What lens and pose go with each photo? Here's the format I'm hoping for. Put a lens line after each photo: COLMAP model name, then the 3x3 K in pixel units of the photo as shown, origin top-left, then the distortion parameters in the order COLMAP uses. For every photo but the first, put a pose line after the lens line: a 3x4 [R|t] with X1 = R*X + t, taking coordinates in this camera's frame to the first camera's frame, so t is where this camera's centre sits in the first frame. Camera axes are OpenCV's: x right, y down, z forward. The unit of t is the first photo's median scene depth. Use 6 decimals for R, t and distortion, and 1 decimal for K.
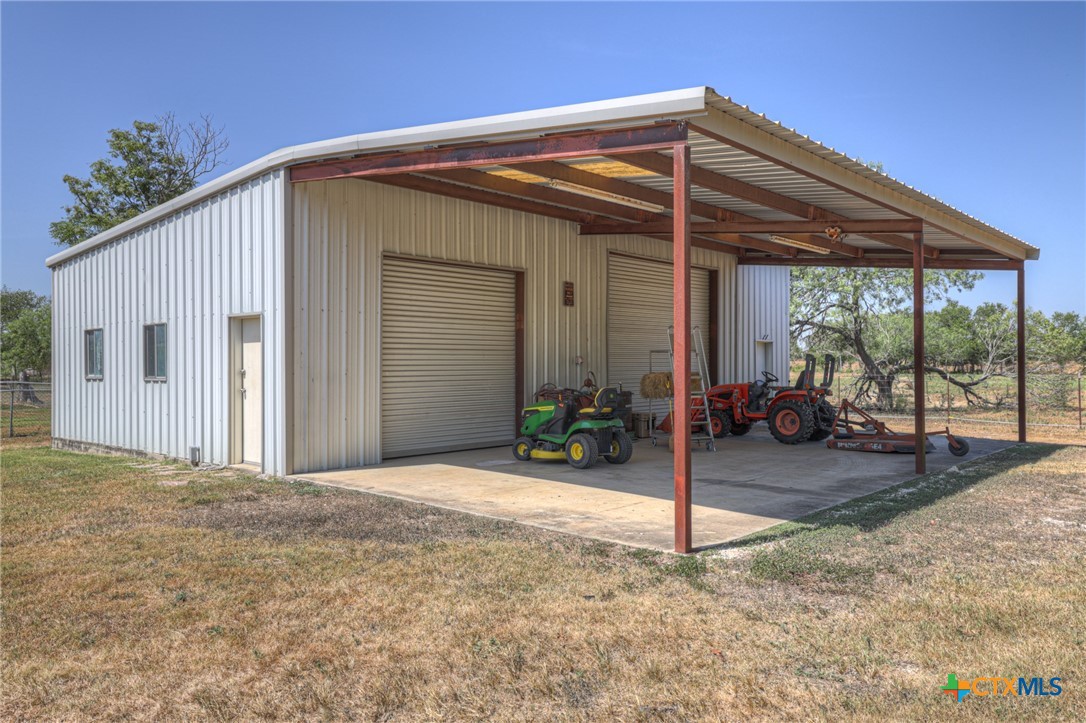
lens RADIAL K [[804.4, 0, 543.0], [0, 804.4, 361.5], [0, 0, 1]] dist [0.032215, 0.000122]
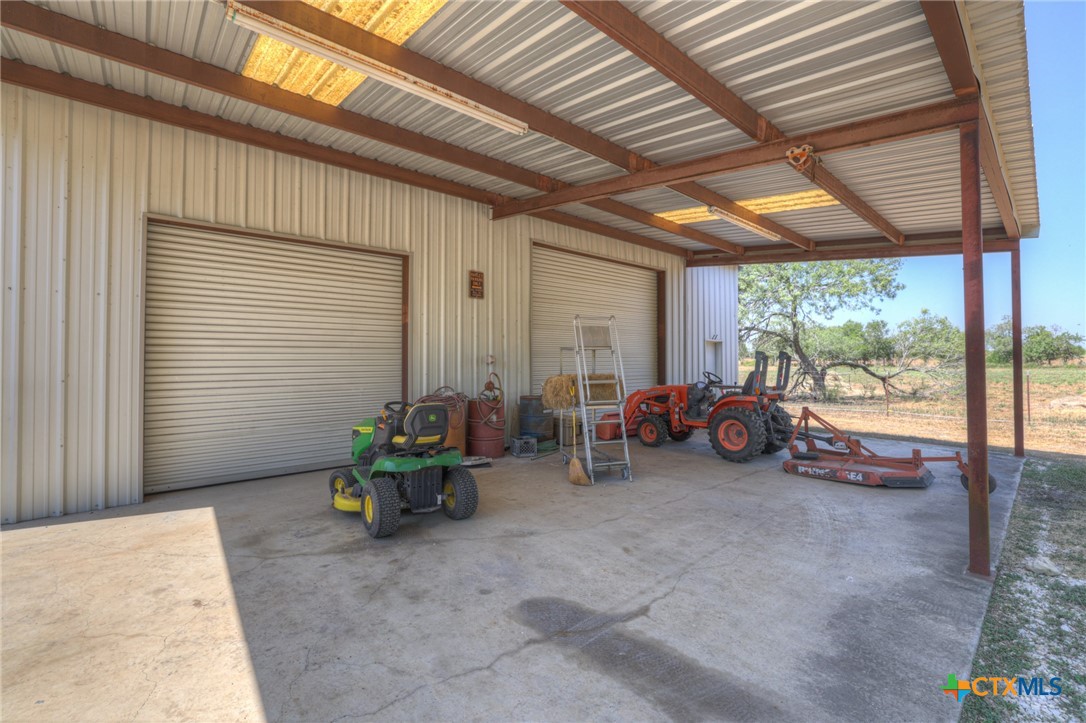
lens RADIAL K [[465.3, 0, 543.0], [0, 465.3, 361.5], [0, 0, 1]] dist [-0.046432, 0.016375]
pose [[0.993951, -0.004044, -0.109751, 0.155713], [0.004365, 0.999987, 0.002680, -0.000788], [0.109739, -0.003143, 0.993955, 0.489030]]
